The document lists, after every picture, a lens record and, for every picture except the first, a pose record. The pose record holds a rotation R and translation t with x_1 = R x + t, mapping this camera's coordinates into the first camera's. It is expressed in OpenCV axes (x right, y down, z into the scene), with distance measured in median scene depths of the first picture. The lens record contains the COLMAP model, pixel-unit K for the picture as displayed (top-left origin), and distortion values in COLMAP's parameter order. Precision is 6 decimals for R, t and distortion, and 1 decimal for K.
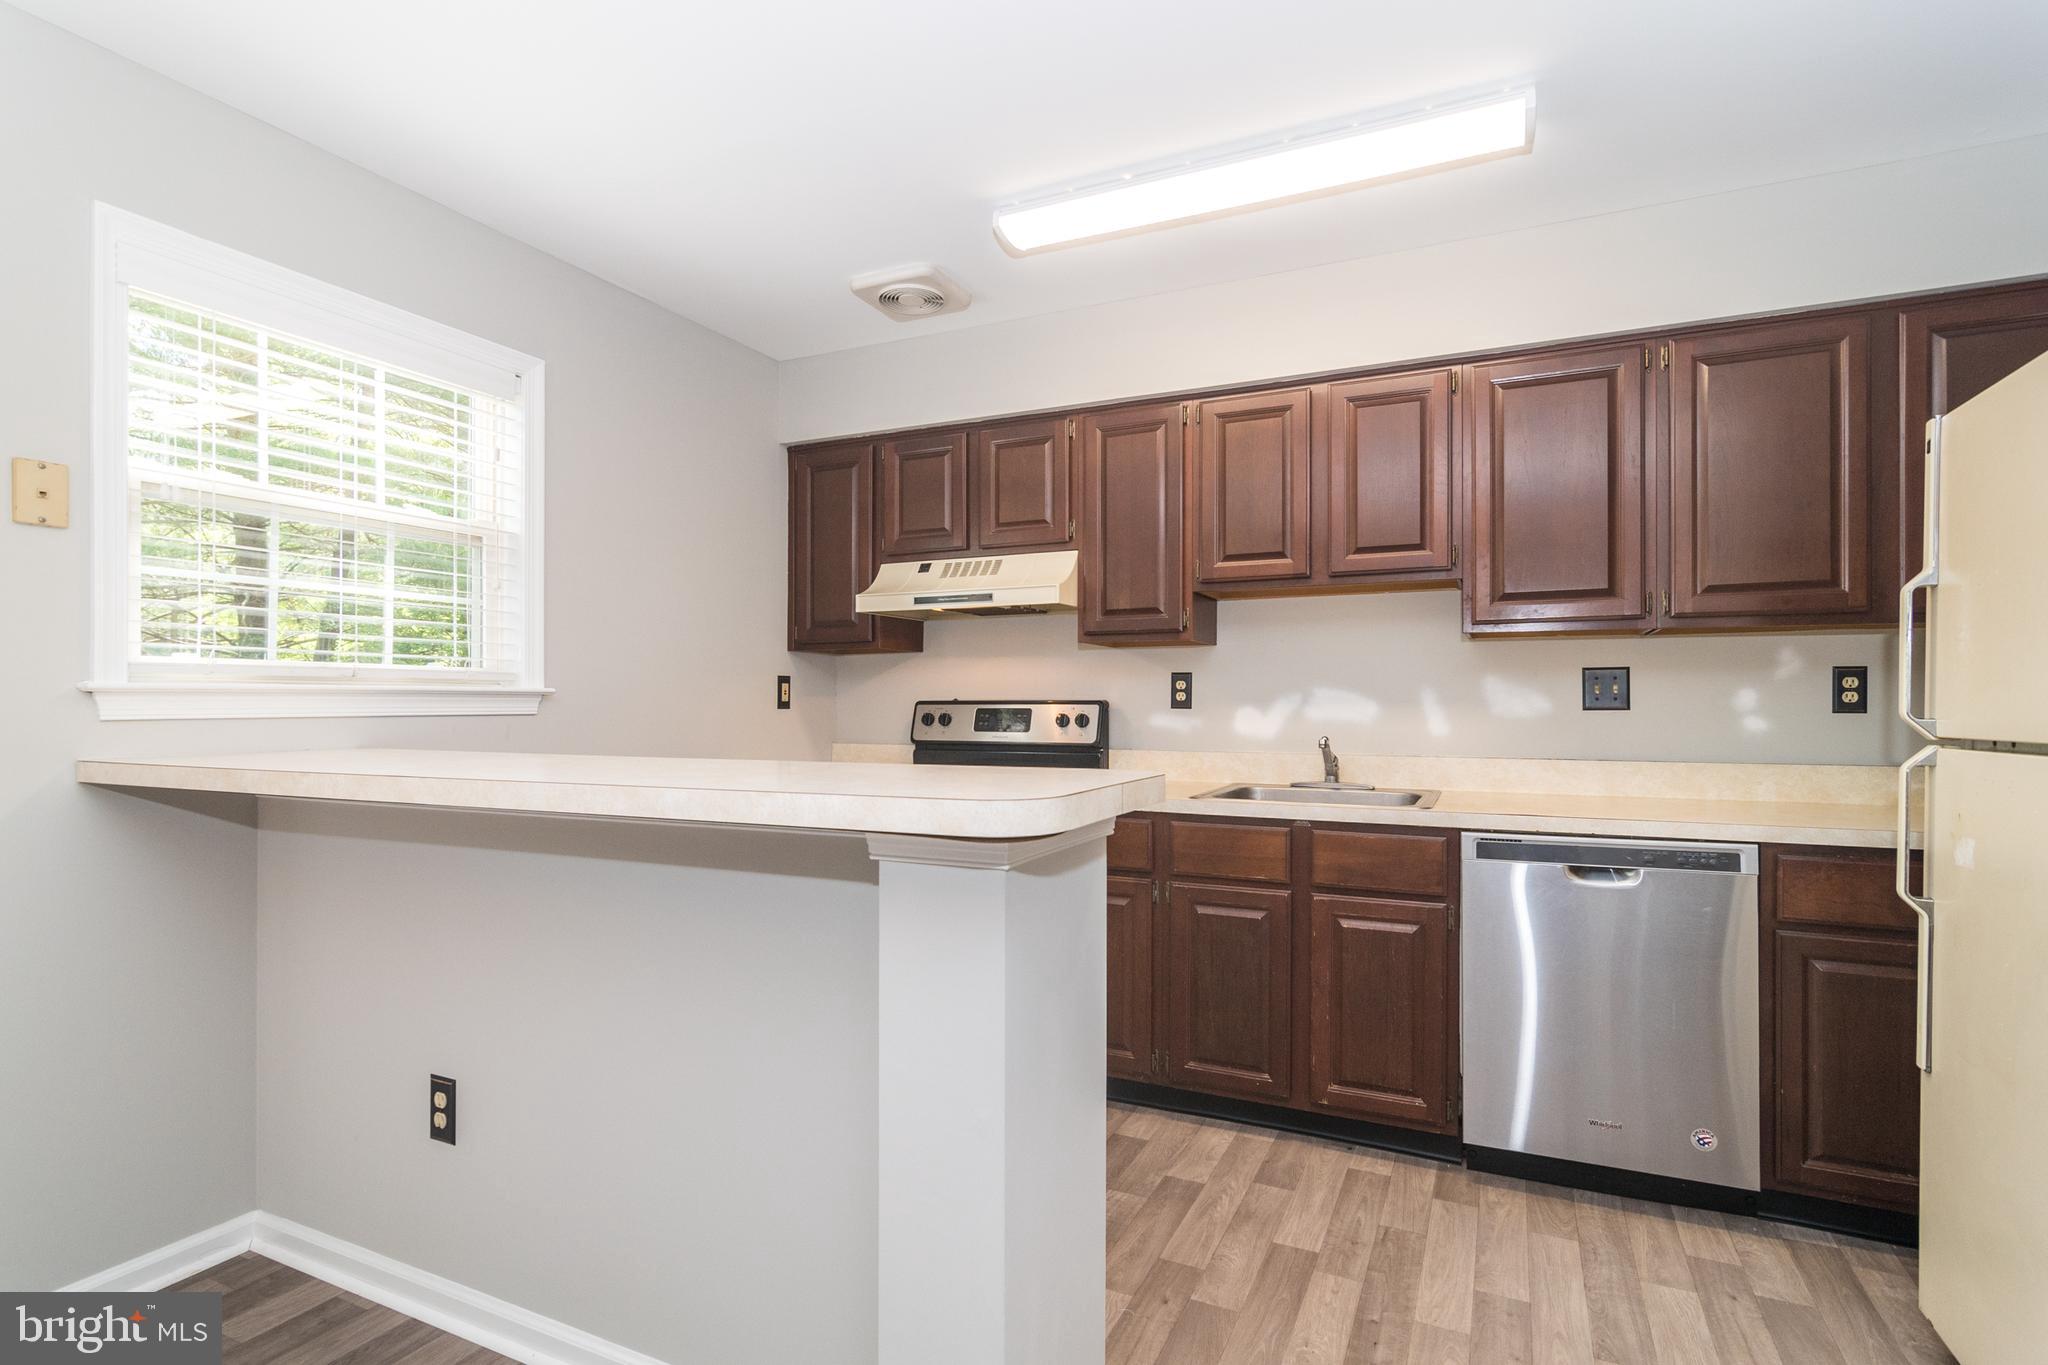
lens RADIAL K [[1010.0, 0, 987.4], [0, 1010.0, 706.8], [0, 0, 1]] dist [-0.004542, 0.001352]
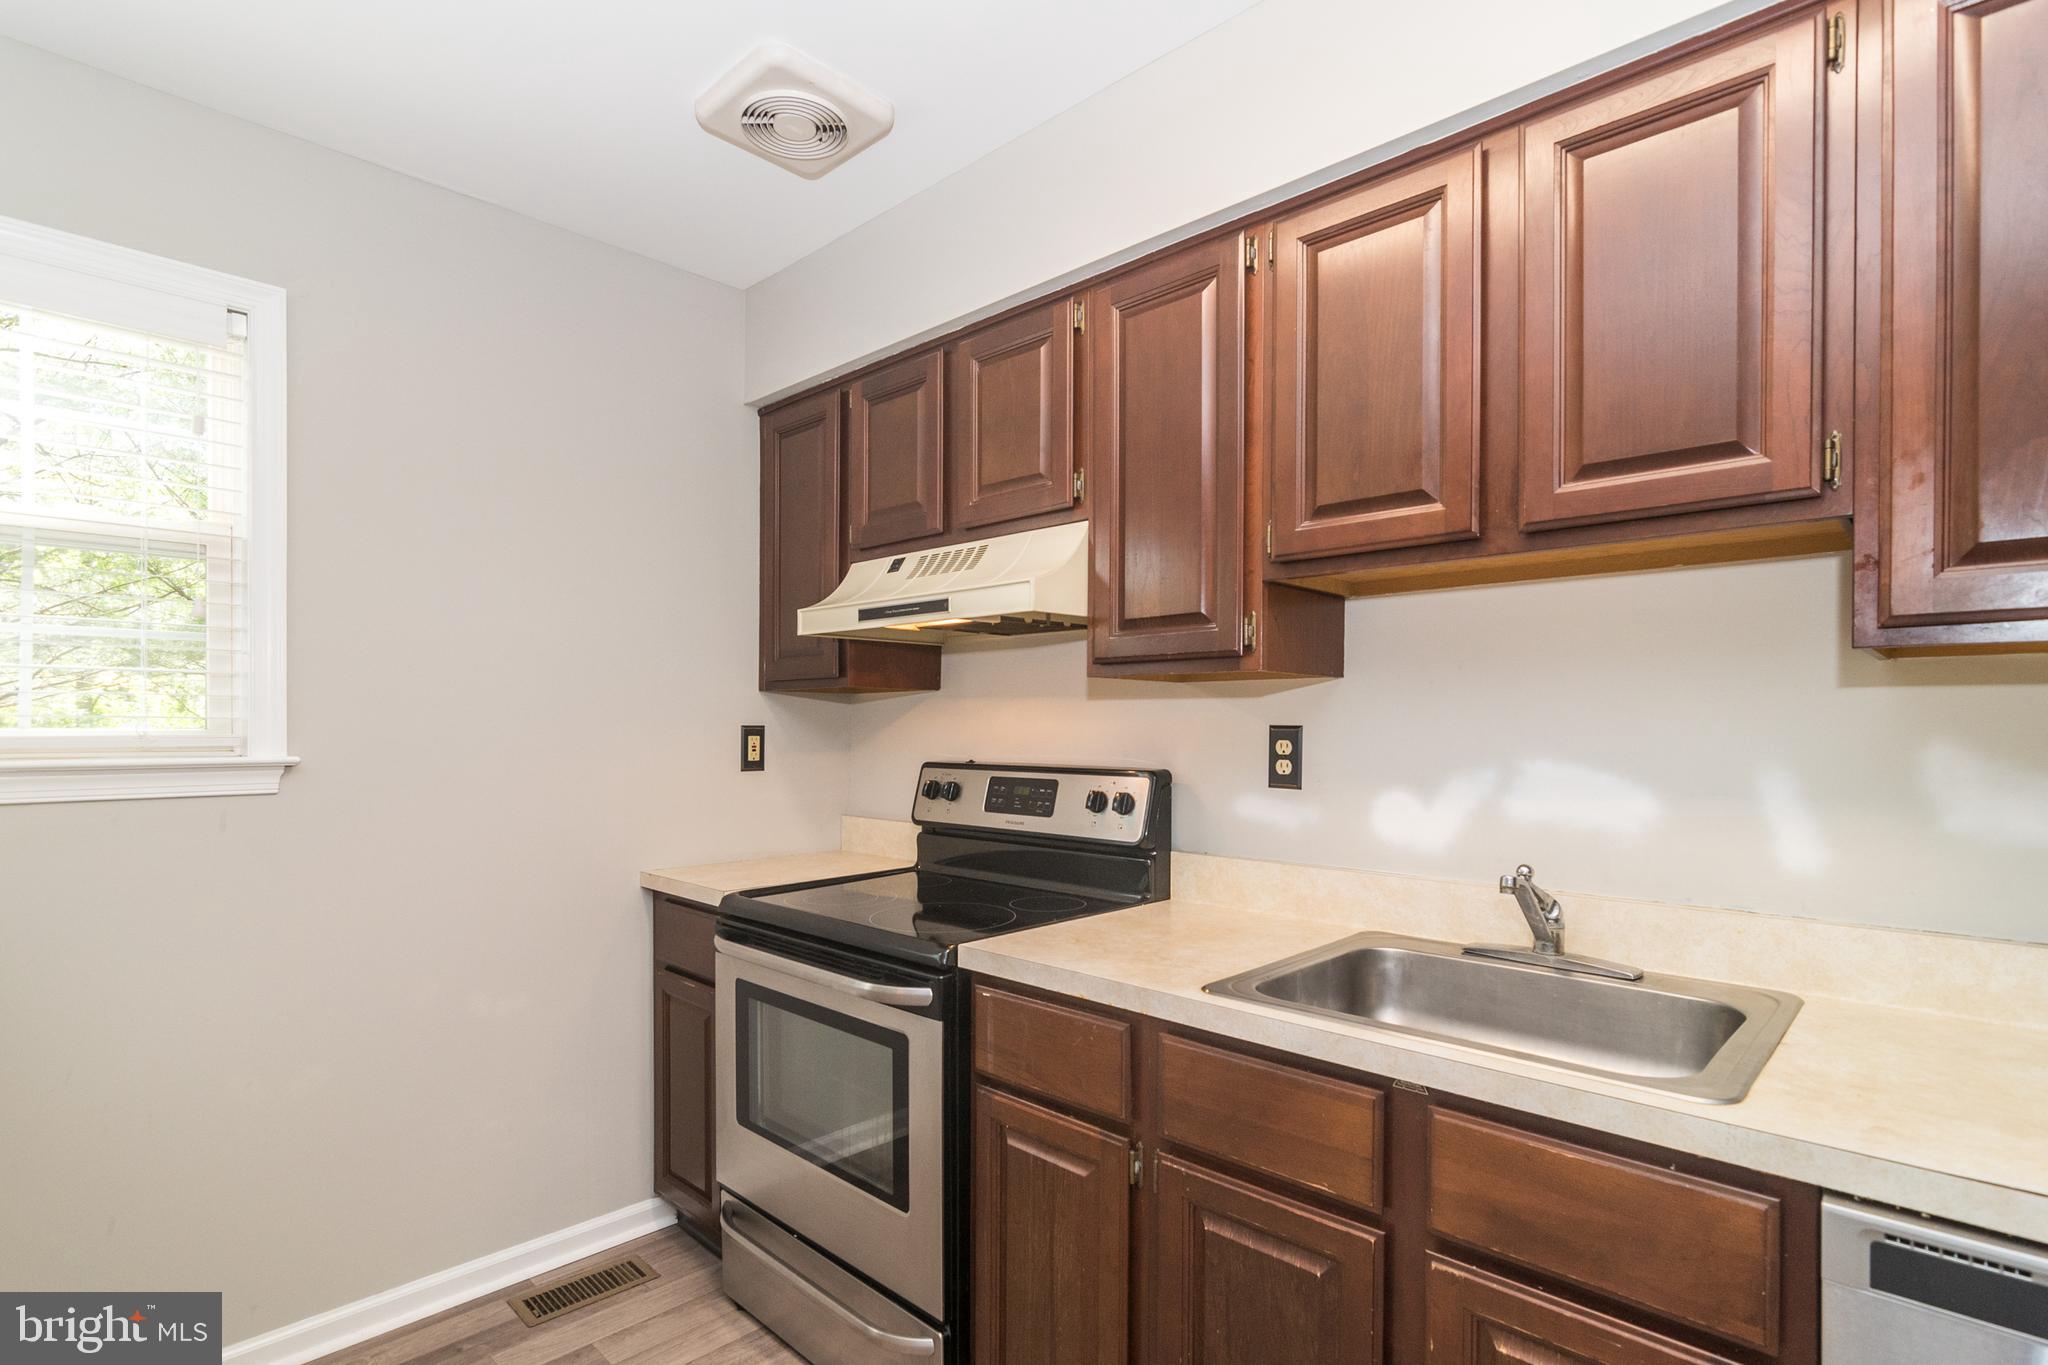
lens RADIAL K [[1010.0, 0, 1007.9], [0, 1010.0, 738.0], [0, 0, 1]] dist [-0.004542, 0.001352]
pose [[0.955694, 0.002946, -0.294348, 0.223361], [-0.000224, 0.999957, 0.009280, -0.034070], [0.294362, -0.008803, 0.955653, 0.430042]]
